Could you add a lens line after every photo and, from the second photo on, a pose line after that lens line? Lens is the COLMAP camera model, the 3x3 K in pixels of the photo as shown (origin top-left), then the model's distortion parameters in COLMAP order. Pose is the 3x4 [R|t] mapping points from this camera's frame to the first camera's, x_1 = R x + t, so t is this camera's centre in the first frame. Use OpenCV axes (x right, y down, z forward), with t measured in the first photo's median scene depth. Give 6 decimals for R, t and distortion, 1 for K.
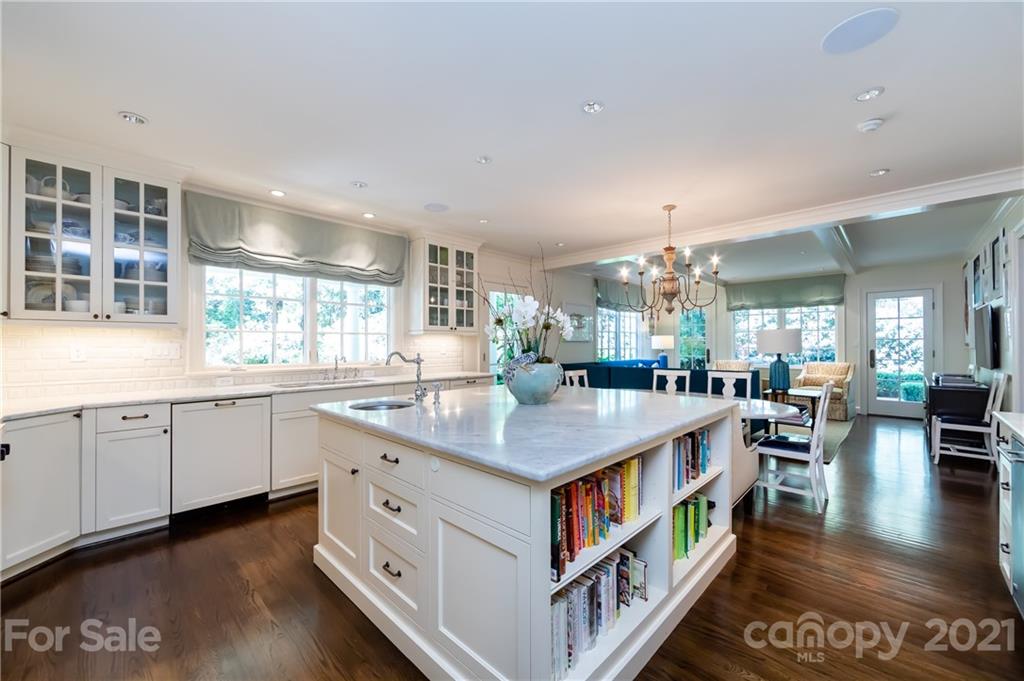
lens RADIAL K [[401.3, 0, 513.6], [0, 401.3, 342.1], [0, 0, 1]] dist [-0.003476, 0.000119]
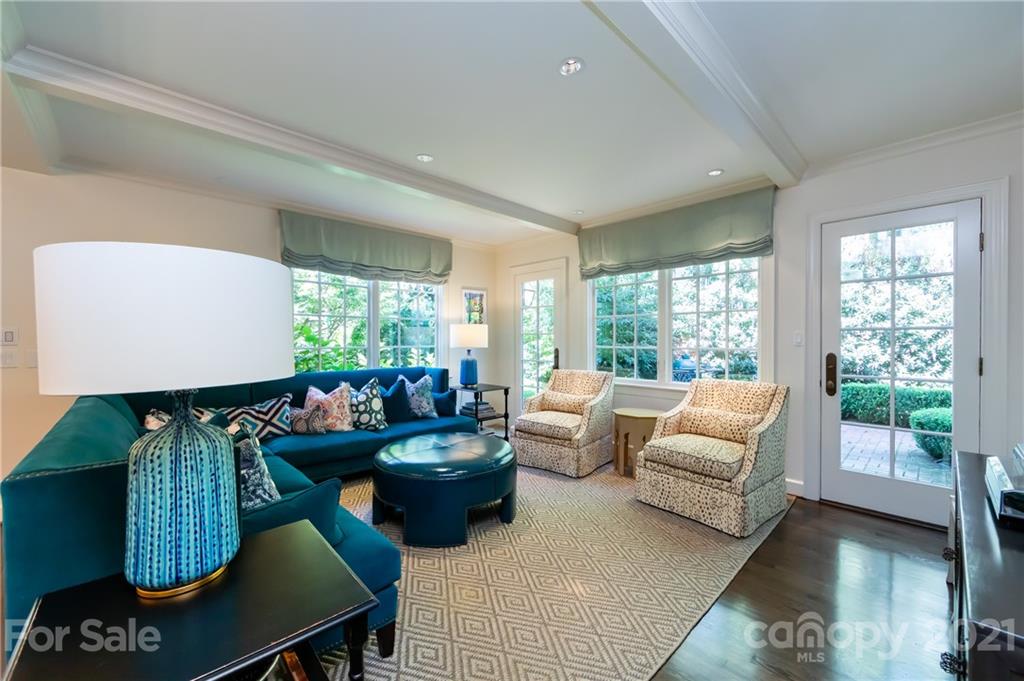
lens RADIAL K [[401.3, 0, 514.7], [0, 401.3, 342.3], [0, 0, 1]] dist [-0.003476, 0.000119]
pose [[0.999244, 0.002868, -0.038778, 0.548309], [-0.002389, 0.999920, 0.012401, 0.002114], [0.038810, -0.012299, 0.999171, 0.532151]]
